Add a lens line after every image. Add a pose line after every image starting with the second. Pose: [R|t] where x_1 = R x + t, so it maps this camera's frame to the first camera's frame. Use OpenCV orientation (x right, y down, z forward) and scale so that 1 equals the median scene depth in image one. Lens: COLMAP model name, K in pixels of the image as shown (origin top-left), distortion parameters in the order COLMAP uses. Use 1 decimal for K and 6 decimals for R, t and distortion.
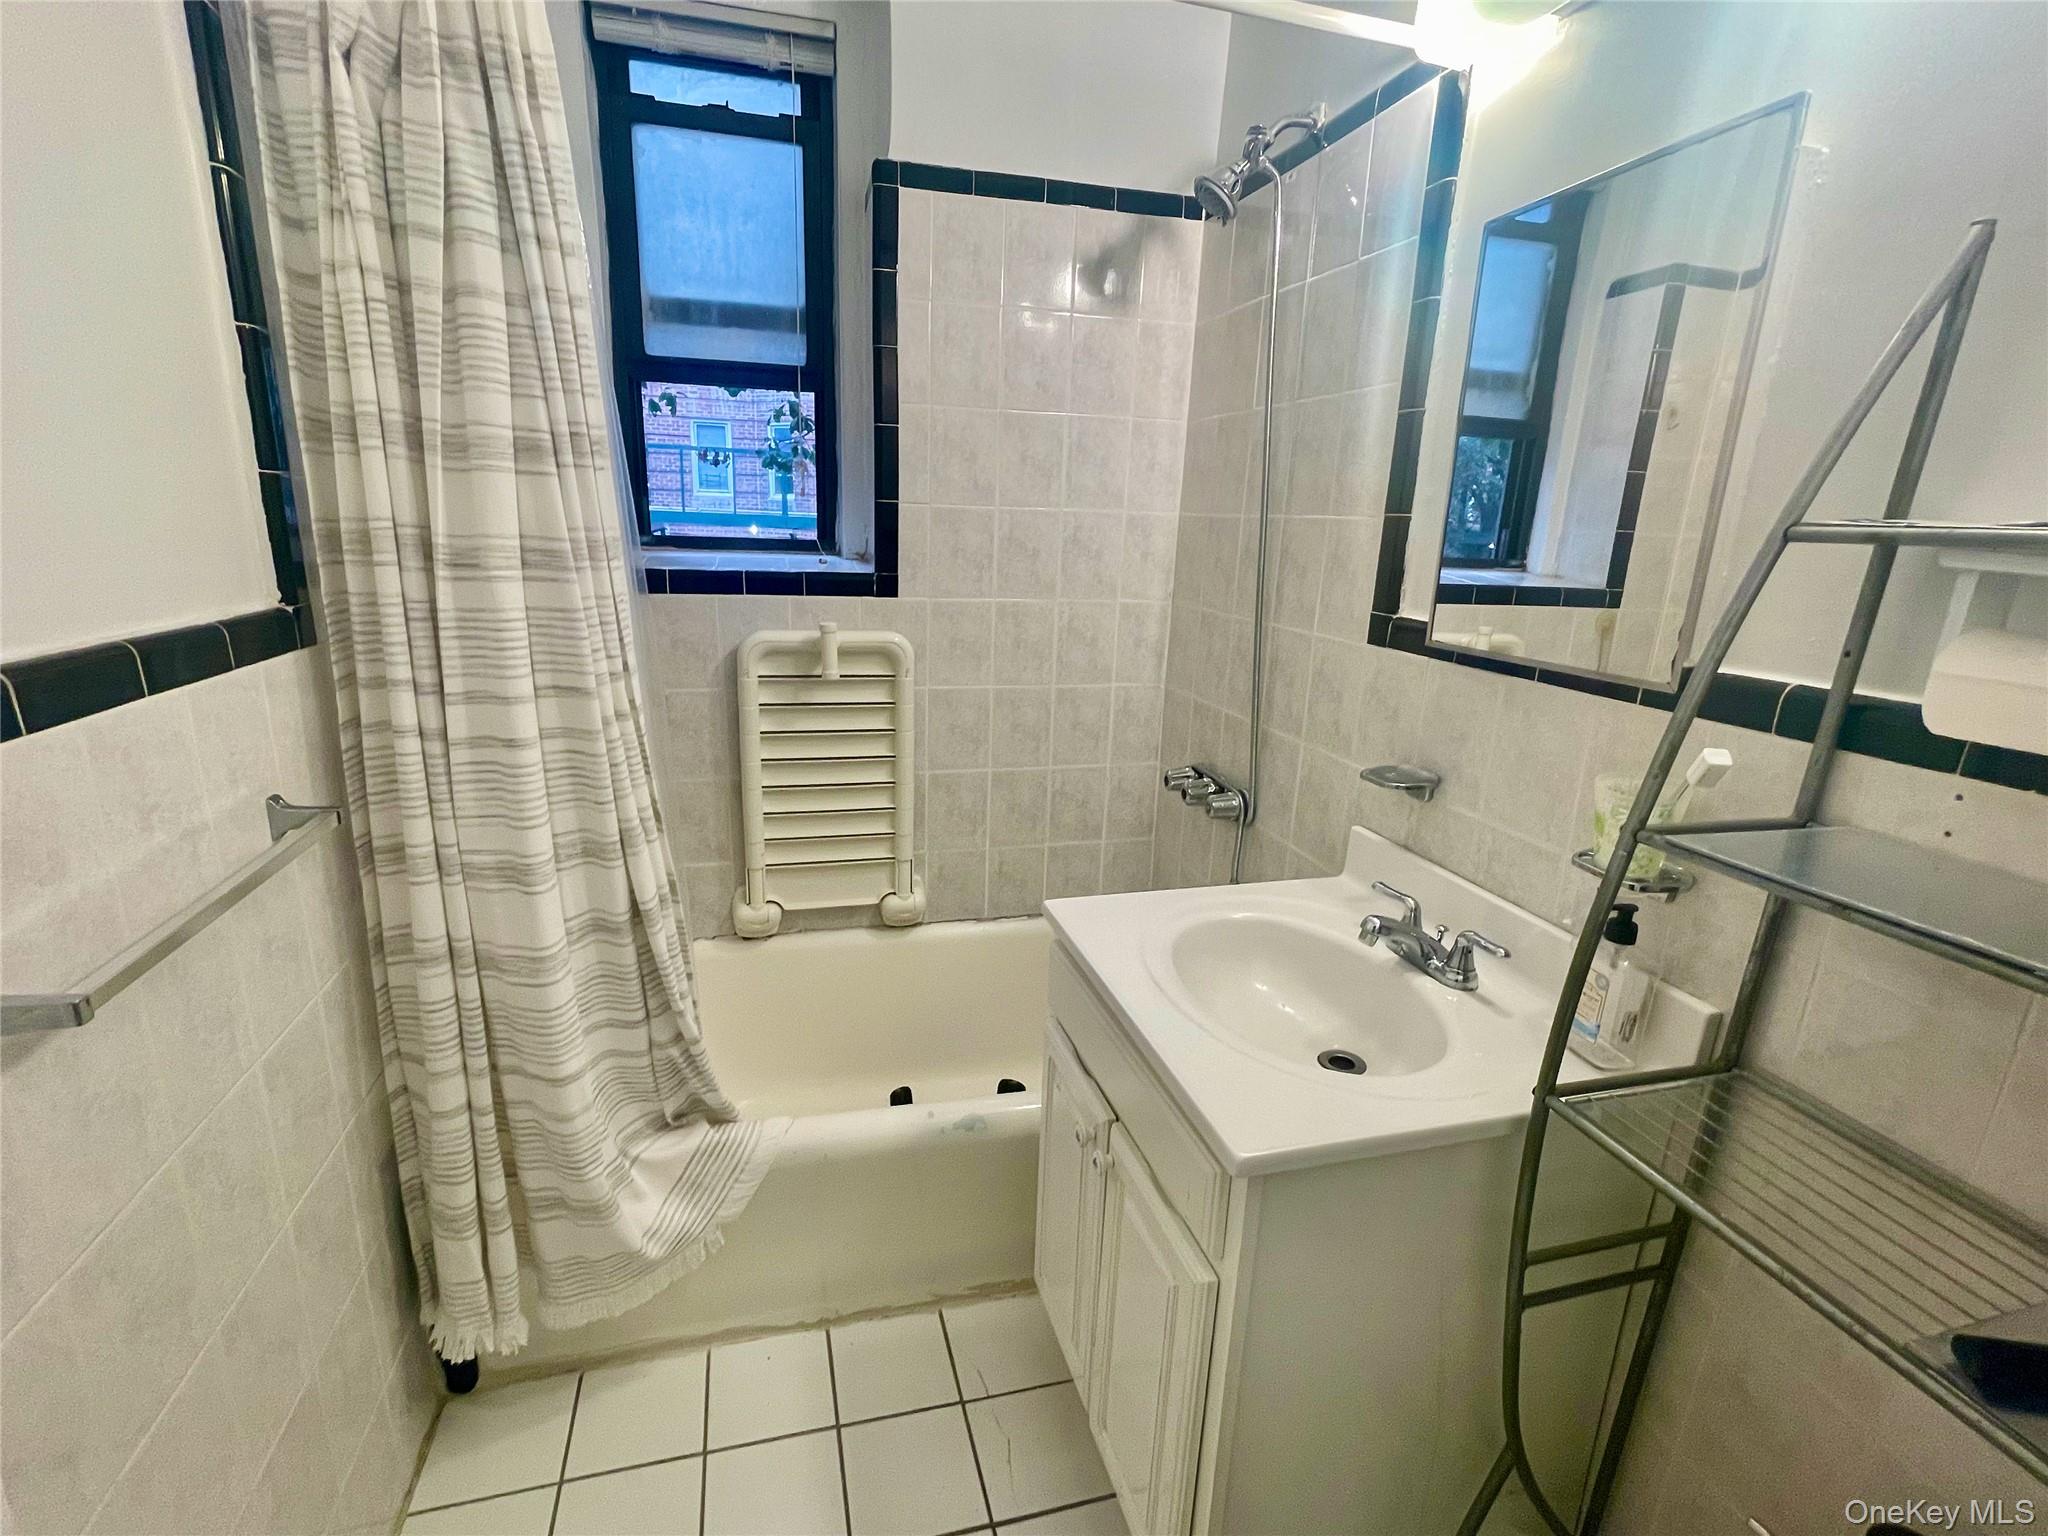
lens RADIAL K [[922.4, 0, 1017.9], [0, 922.4, 766.6], [0, 0, 1]] dist [0.001177, -0.000184]
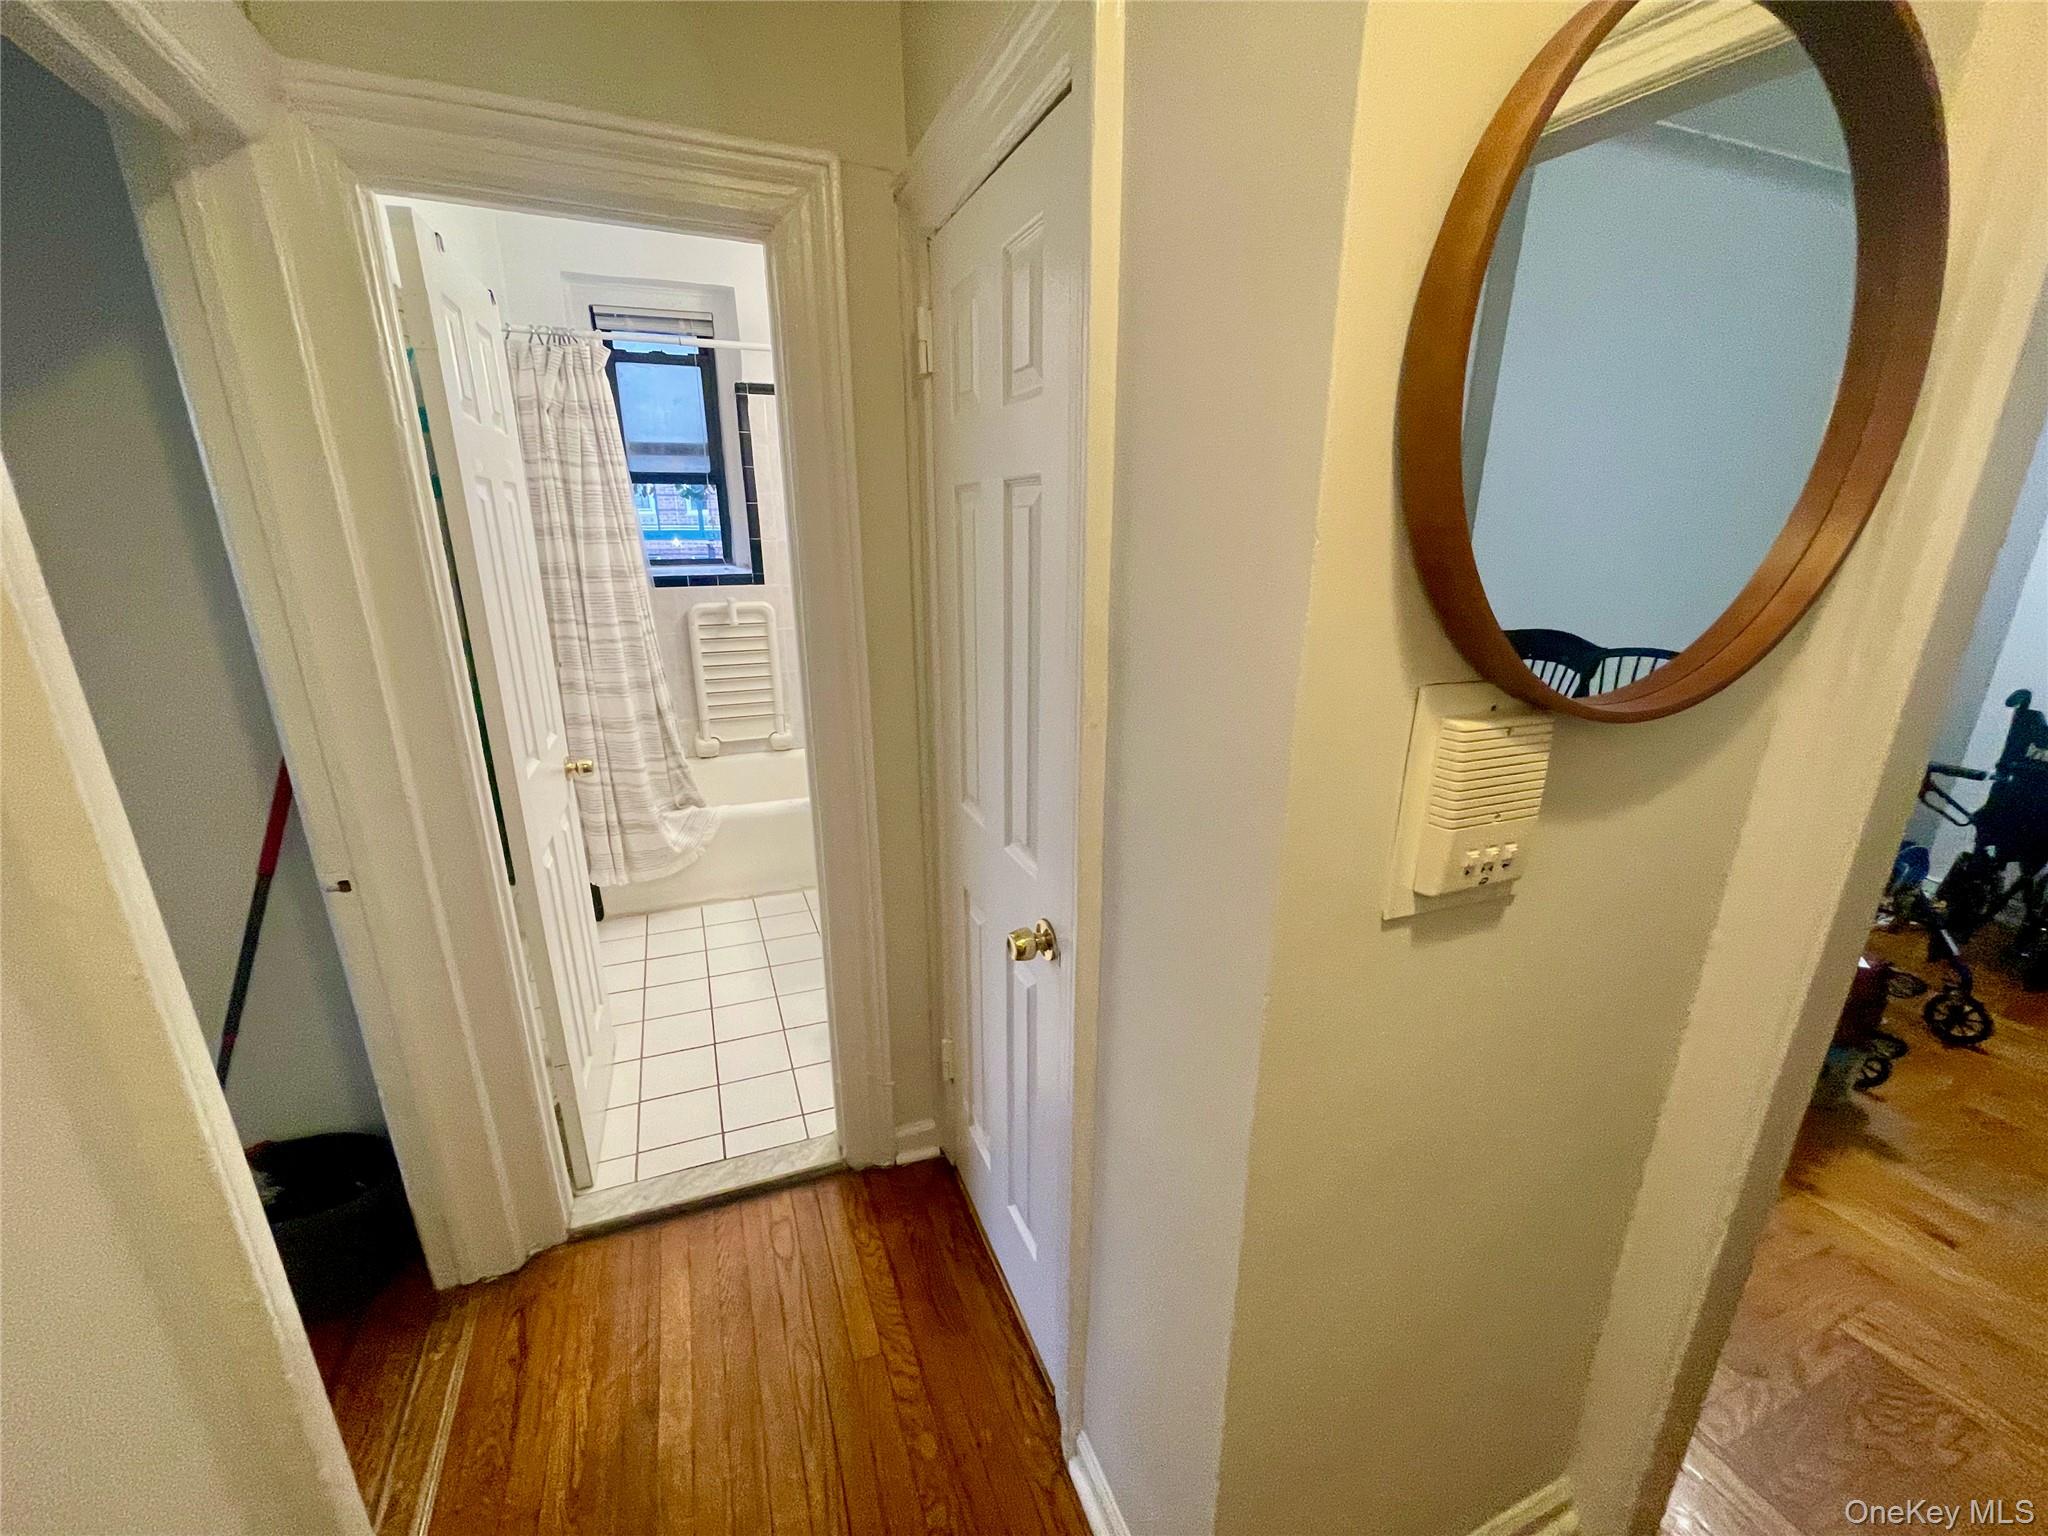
lens RADIAL K [[830.6, 0, 1022.6], [0, 830.6, 776.6], [0, 0, 1]] dist [0.001795, 0.000087]
pose [[0.992631, -0.066804, 0.101101, 0.333305], [0.062333, 0.996960, 0.046757, 0.286136], [-0.103917, -0.040111, 0.993777, -1.369899]]
